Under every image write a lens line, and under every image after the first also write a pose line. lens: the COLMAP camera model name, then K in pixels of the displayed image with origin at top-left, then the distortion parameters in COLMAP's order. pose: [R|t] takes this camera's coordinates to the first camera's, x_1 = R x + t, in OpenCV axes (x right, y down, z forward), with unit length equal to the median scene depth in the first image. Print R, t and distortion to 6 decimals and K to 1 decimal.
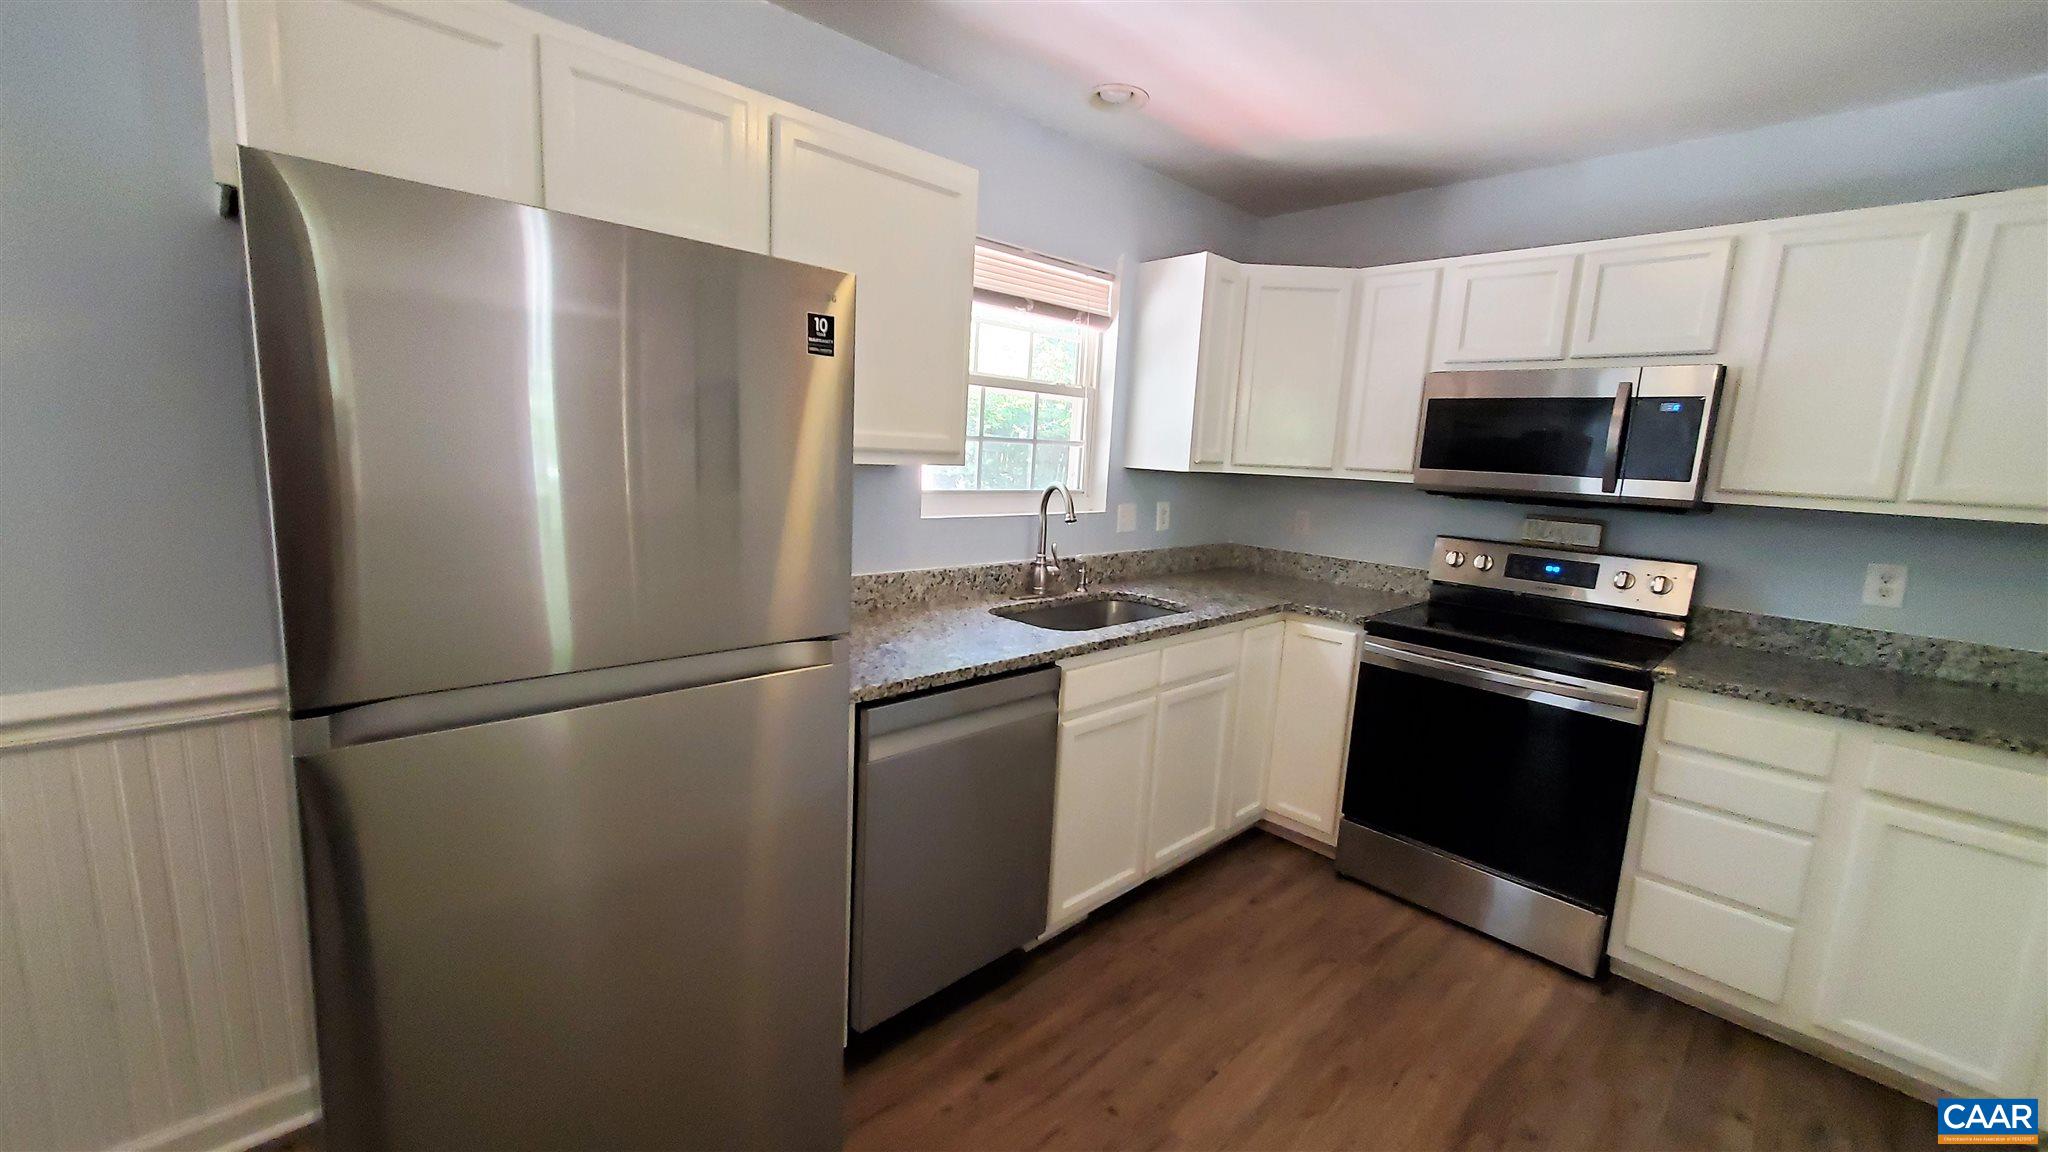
lens RADIAL K [[804.6, 0, 1006.8], [0, 804.6, 576.3], [0, 0, 1]] dist [0.003894, -0.001427]
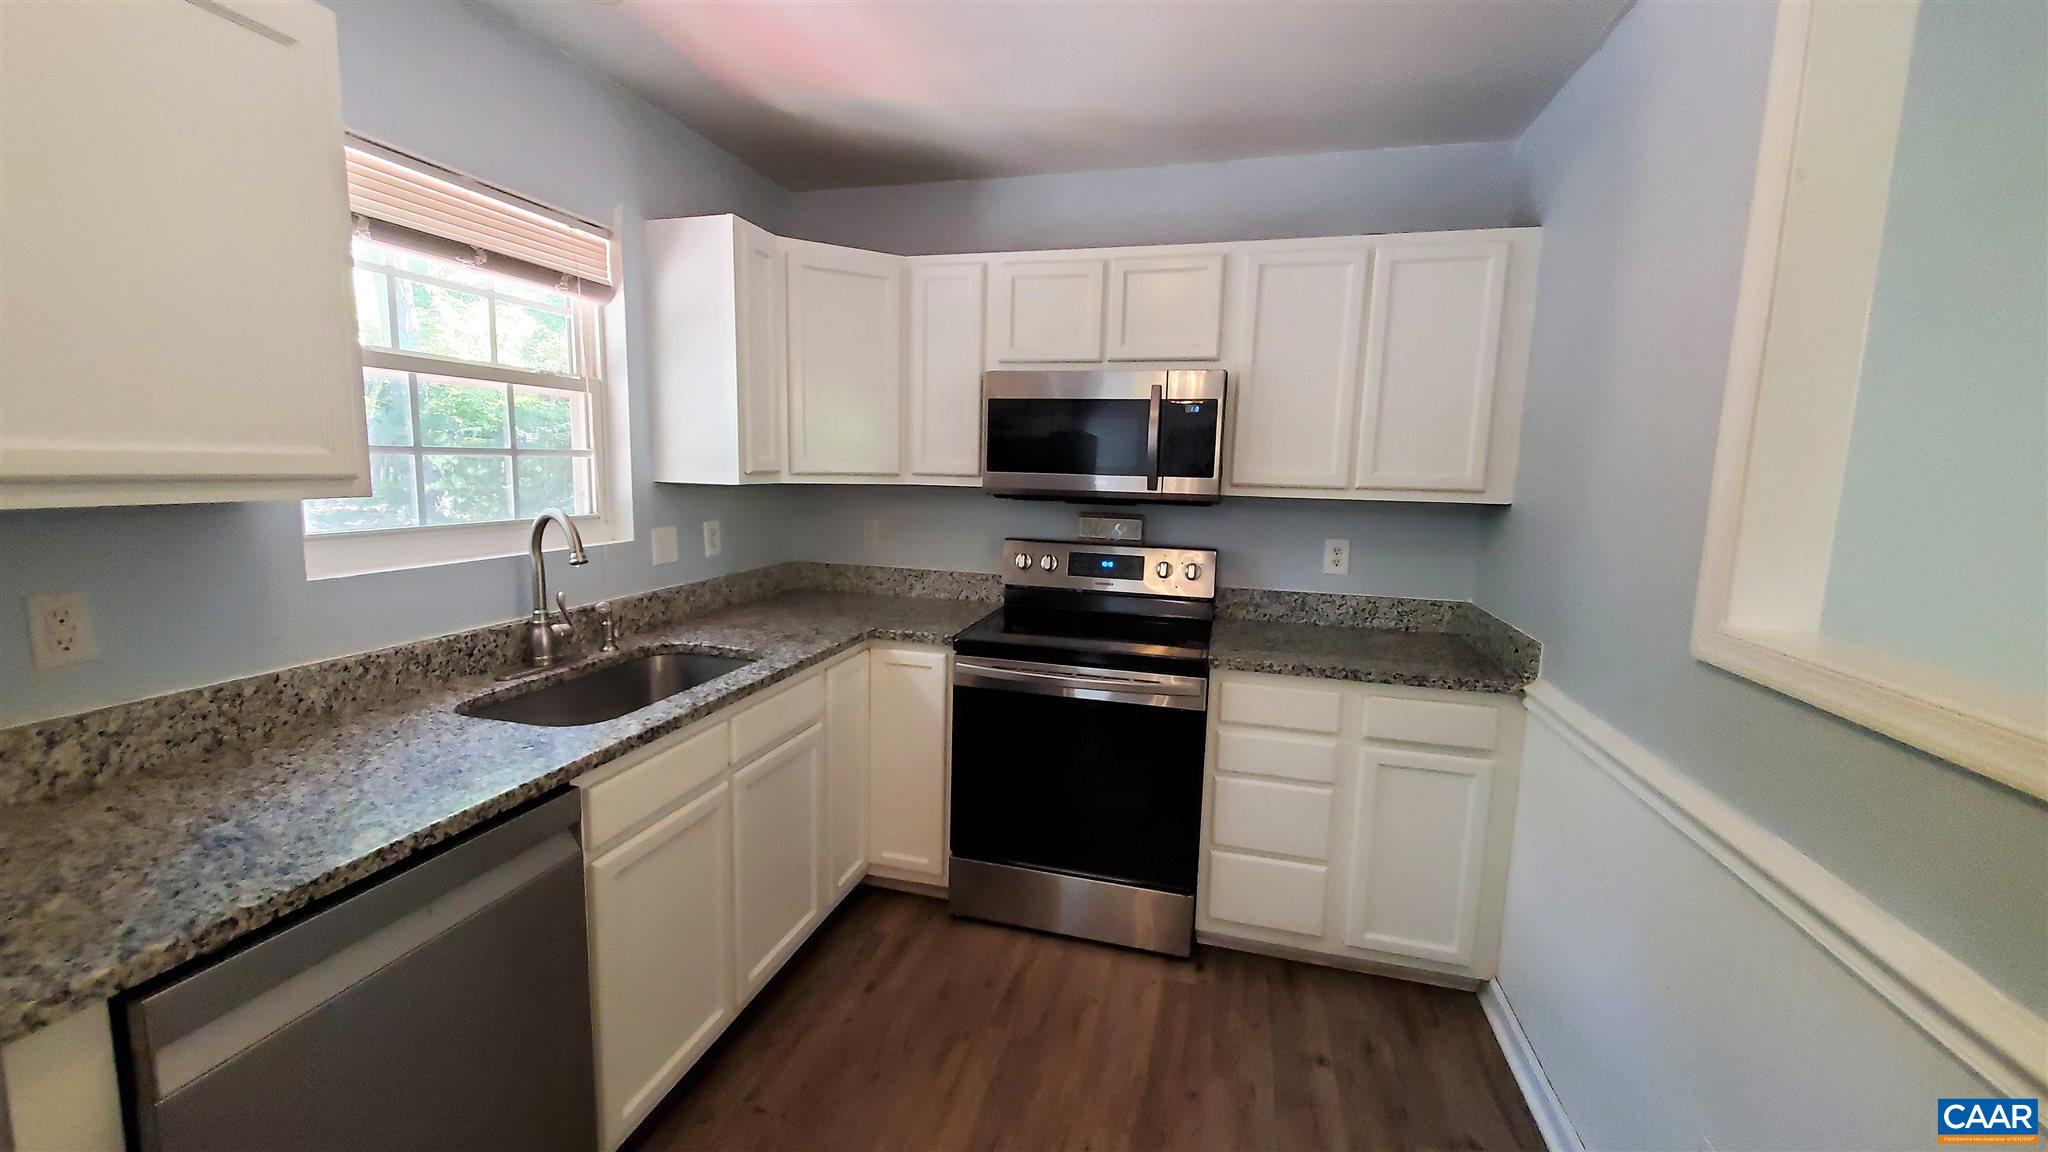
lens RADIAL K [[804.6, 0, 999.4], [0, 804.6, 574.2], [0, 0, 1]] dist [0.003894, -0.001427]
pose [[0.859454, -0.097832, 0.501764, 0.041868], [0.099106, 0.994782, 0.024202, -0.040210], [-0.501514, 0.028927, 0.864666, 0.199355]]
